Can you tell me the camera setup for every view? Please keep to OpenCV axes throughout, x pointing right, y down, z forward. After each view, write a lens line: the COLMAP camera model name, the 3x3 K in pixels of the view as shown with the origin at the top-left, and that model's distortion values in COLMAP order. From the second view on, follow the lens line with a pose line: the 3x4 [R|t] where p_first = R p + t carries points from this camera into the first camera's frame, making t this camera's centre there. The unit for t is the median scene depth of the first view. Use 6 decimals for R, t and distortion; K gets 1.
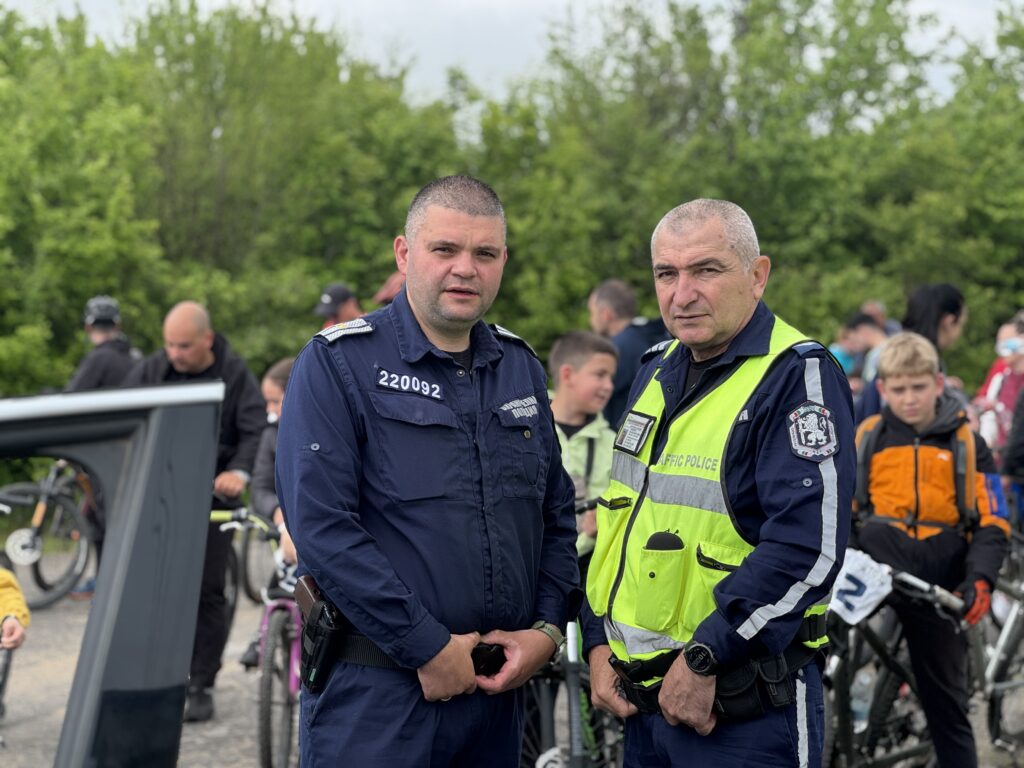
lens RADIAL K [[2311.0, 0, 512.0], [0, 2311.0, 384.0], [0, 0, 1]] dist [-0.118281, 3.091513]
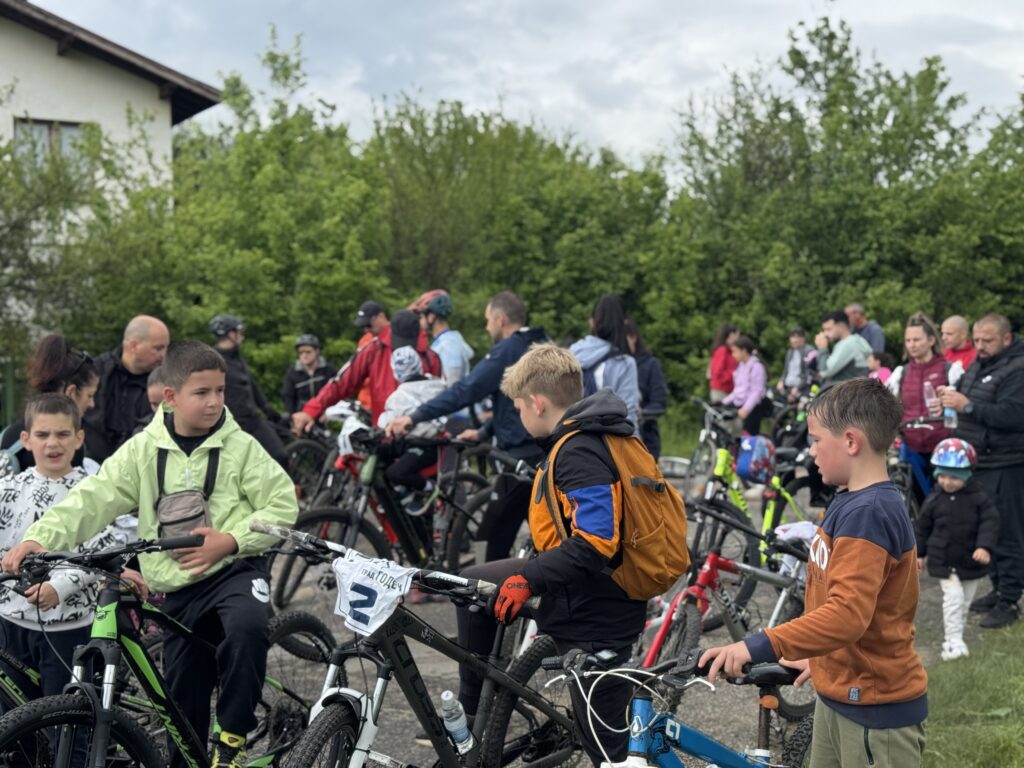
lens RADIAL K [[1461.8, 0, 512.0], [0, 1461.8, 384.0], [0, 0, 1]] dist [0.193904, -0.803333]
pose [[0.984235, -0.008829, -0.176646, 0.078450], [0.011027, 0.999873, 0.011463, -0.002415], [0.176522, -0.013230, 0.984208, 0.097121]]
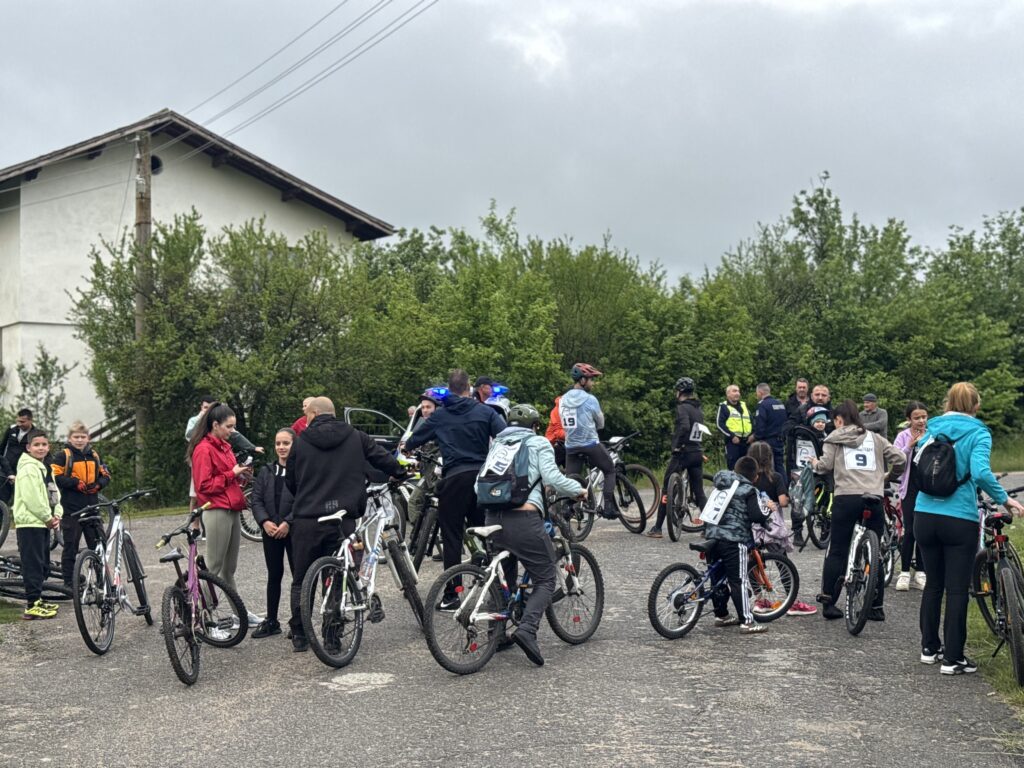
lens RADIAL K [[1461.8, 0, 512.0], [0, 1461.8, 384.0], [0, 0, 1]] dist [0.193904, -0.803333]
pose [[0.996303, -0.002935, -0.085862, -0.070414], [-0.000069, 0.999388, -0.034967, 0.008011], [0.085912, 0.034843, 0.995693, -0.363902]]
